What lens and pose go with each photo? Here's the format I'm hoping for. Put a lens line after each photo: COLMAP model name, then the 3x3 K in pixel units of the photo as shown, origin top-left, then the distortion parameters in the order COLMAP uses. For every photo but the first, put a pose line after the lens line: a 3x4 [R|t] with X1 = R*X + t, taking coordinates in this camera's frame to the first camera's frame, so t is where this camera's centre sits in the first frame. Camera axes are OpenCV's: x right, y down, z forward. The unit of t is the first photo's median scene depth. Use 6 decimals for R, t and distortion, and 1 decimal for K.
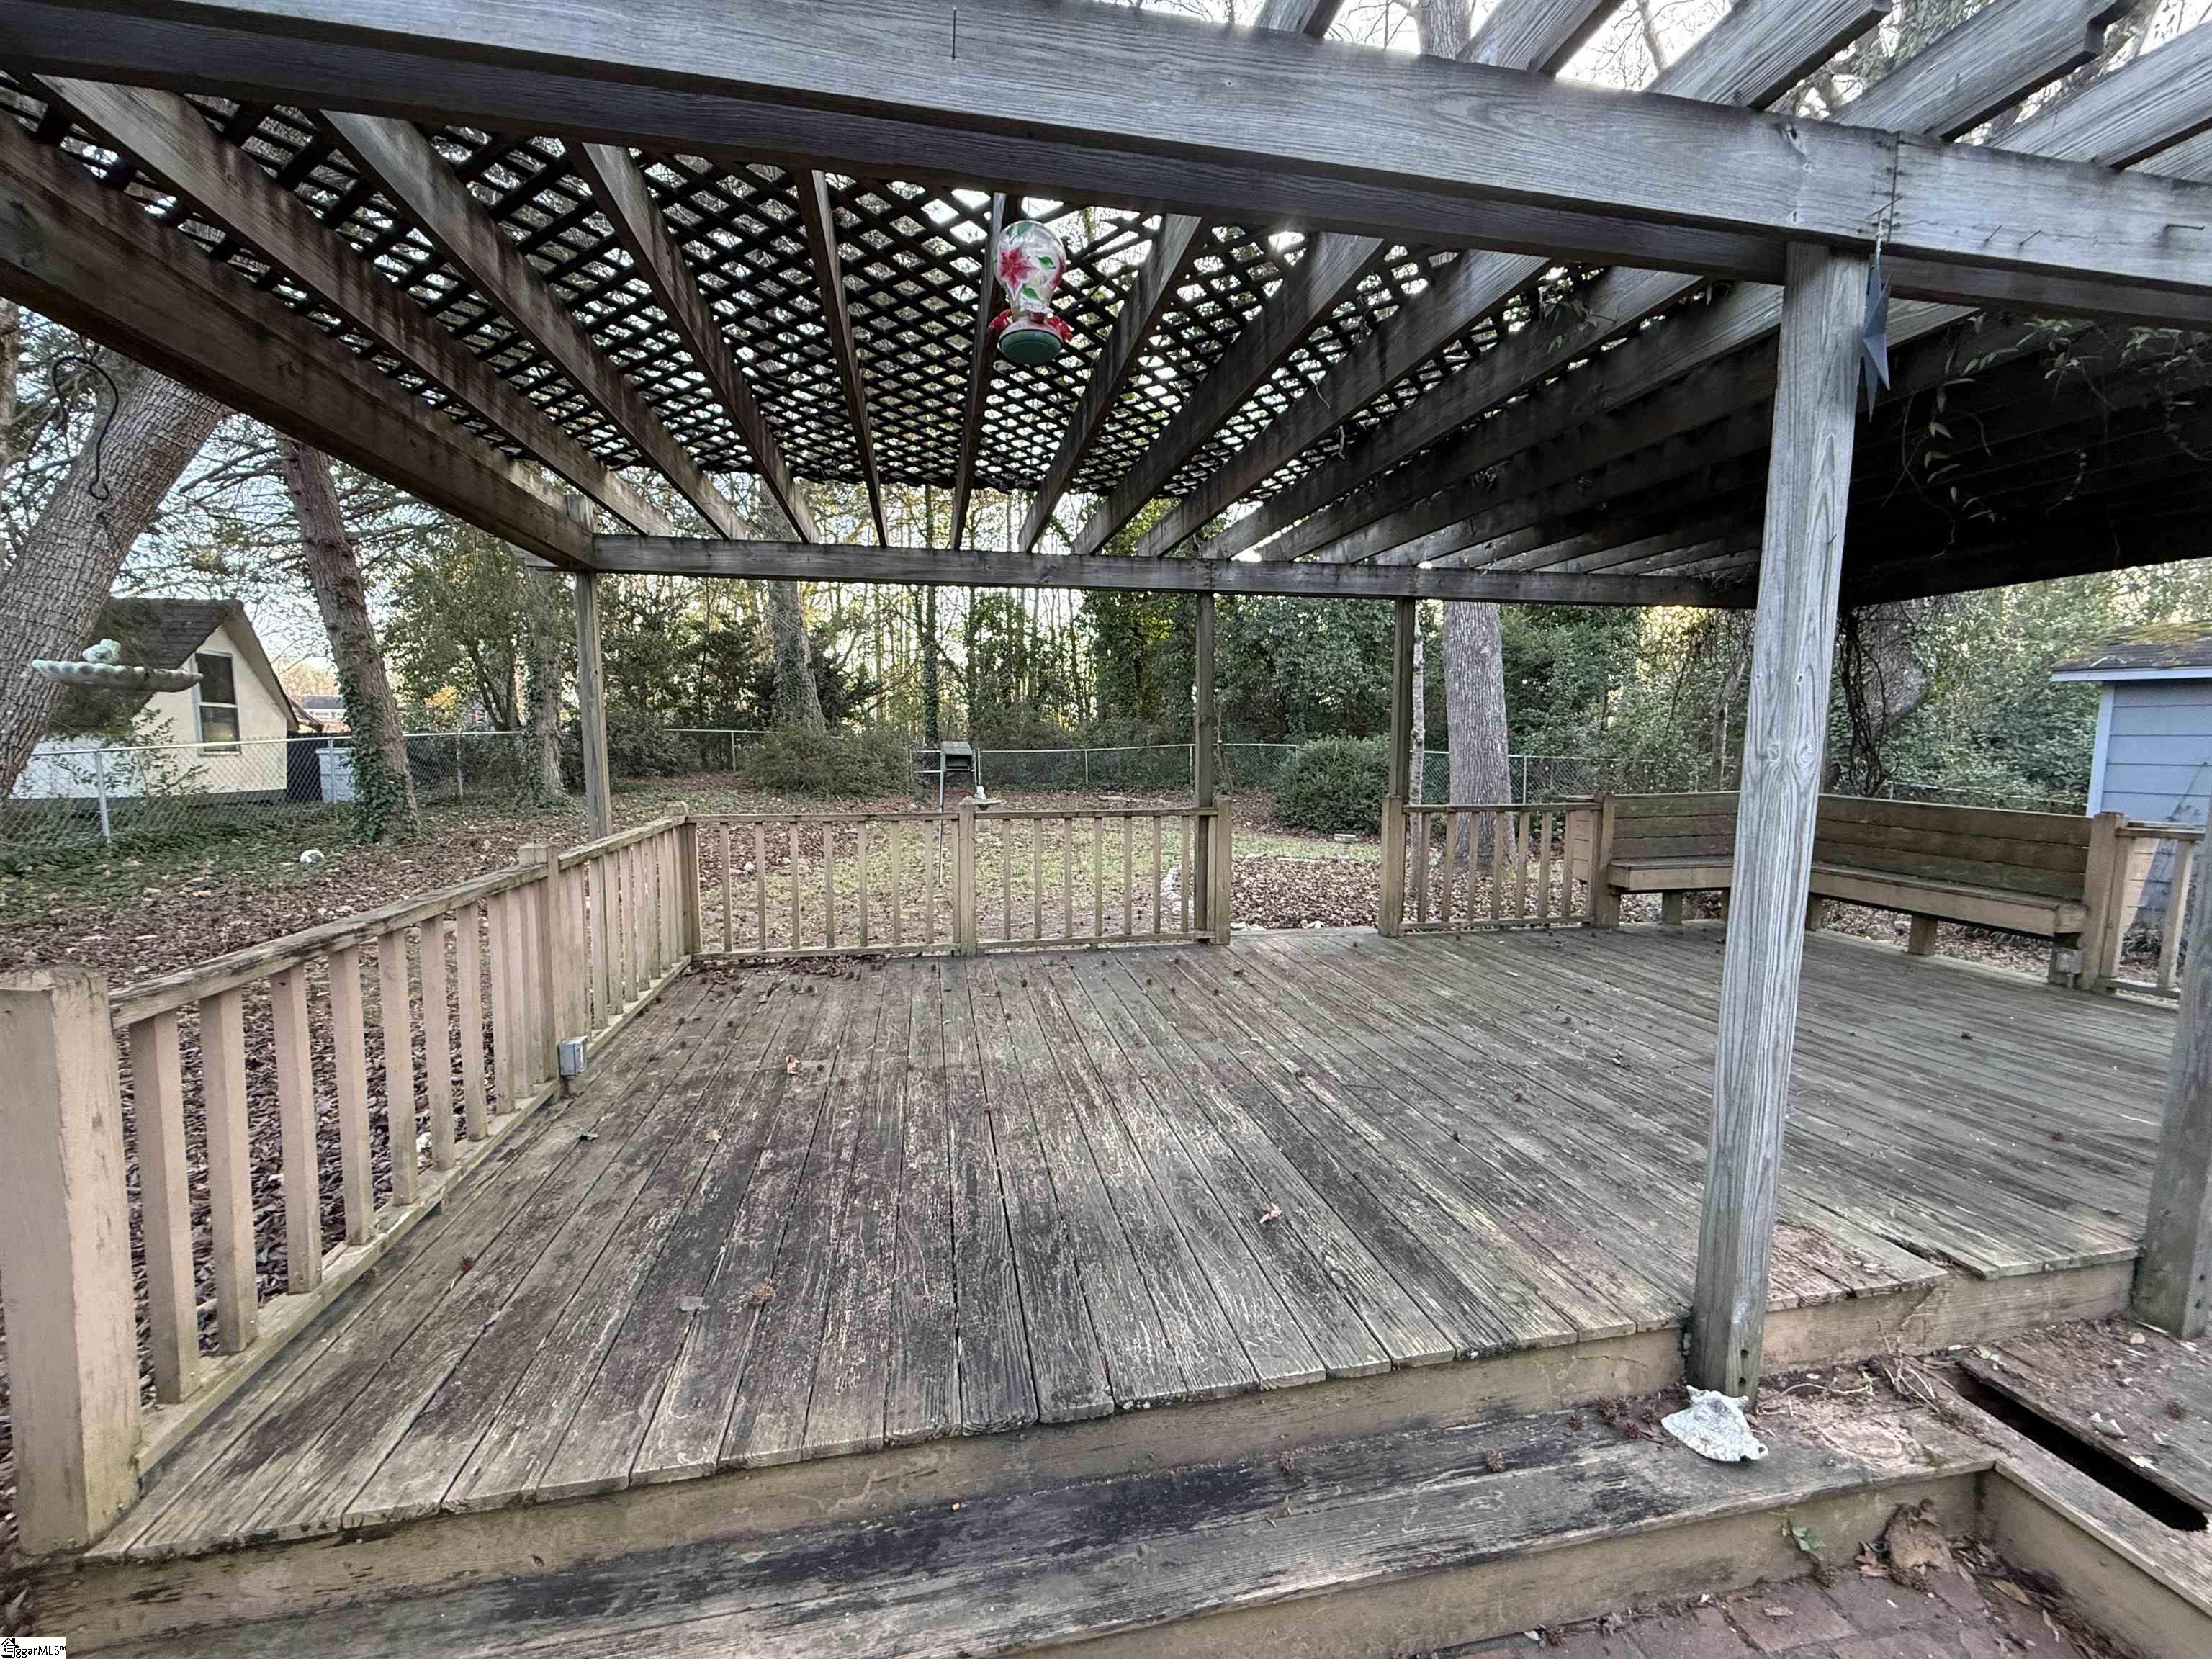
lens RADIAL K [[888.5, 0, 1098.3], [0, 888.5, 828.5], [0, 0, 1]] dist [-0.002652, 0.000708]
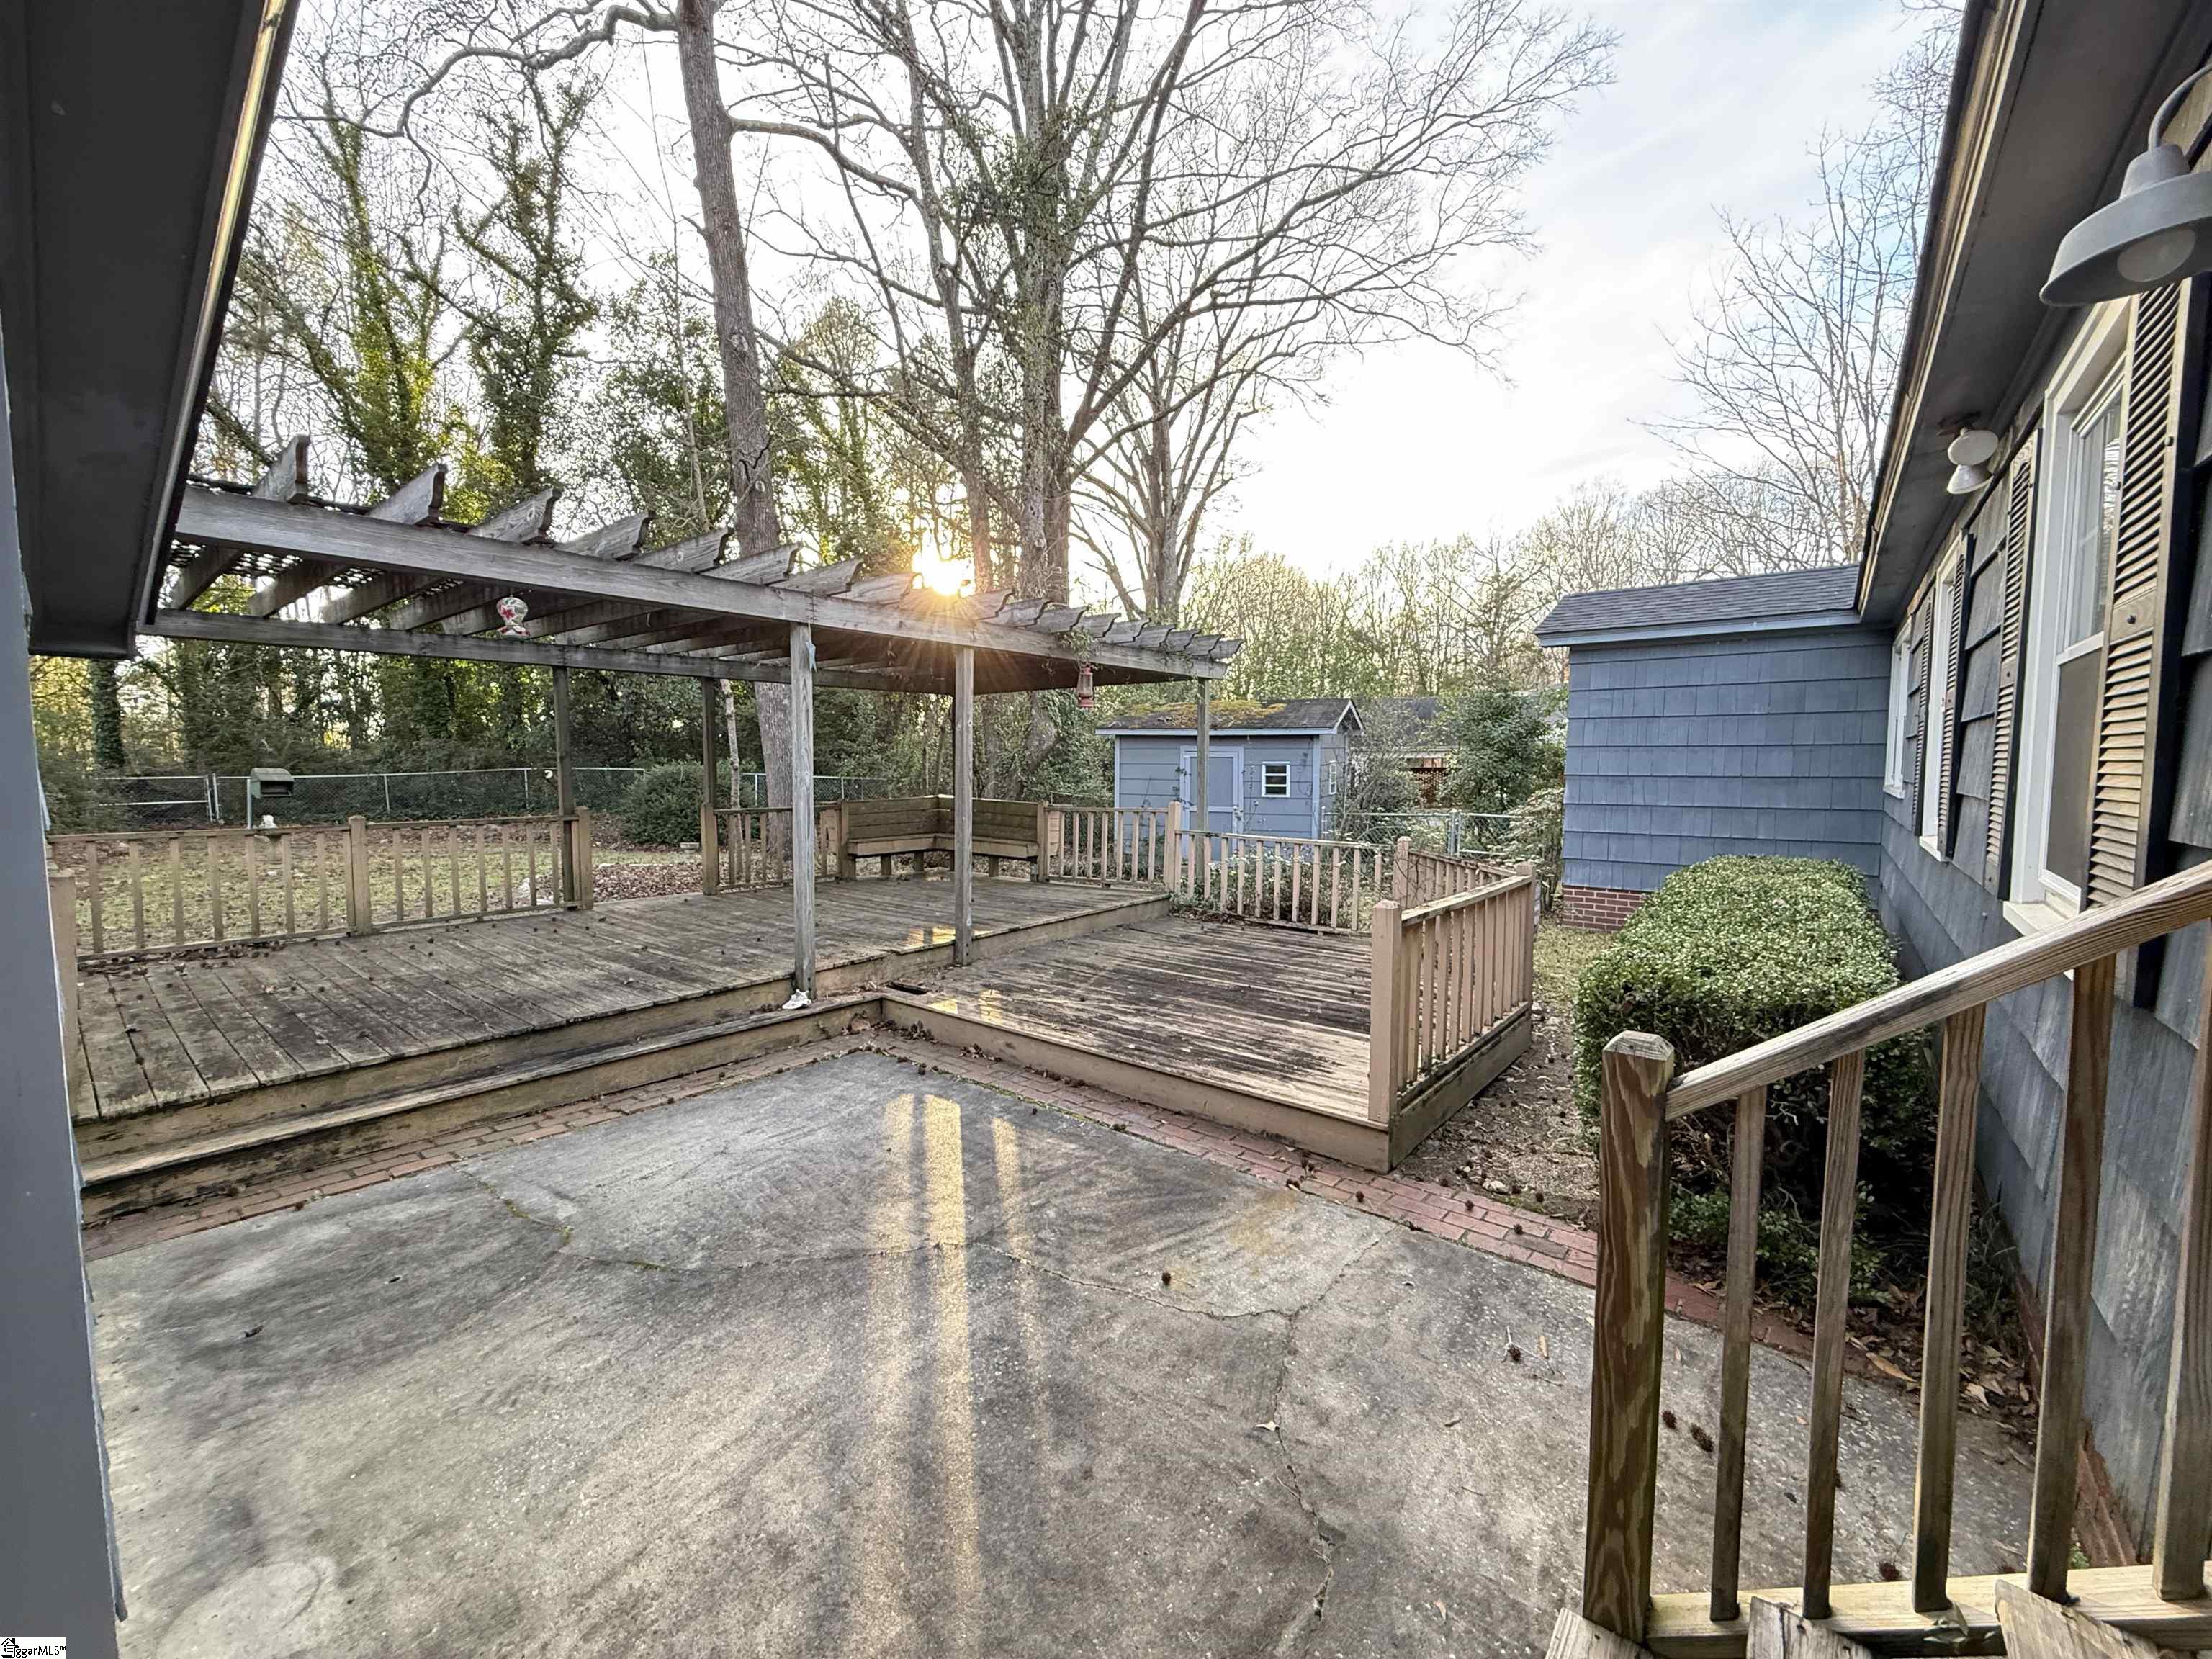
lens RADIAL K [[888.5, 0, 1110.7], [0, 888.5, 828.3], [0, 0, 1]] dist [-0.002652, 0.000708]
pose [[0.766381, -0.045467, 0.640775, -0.084552], [0.061705, 0.998090, -0.002979, 0.036985], [-0.639415, 0.041822, 0.767723, -0.437553]]
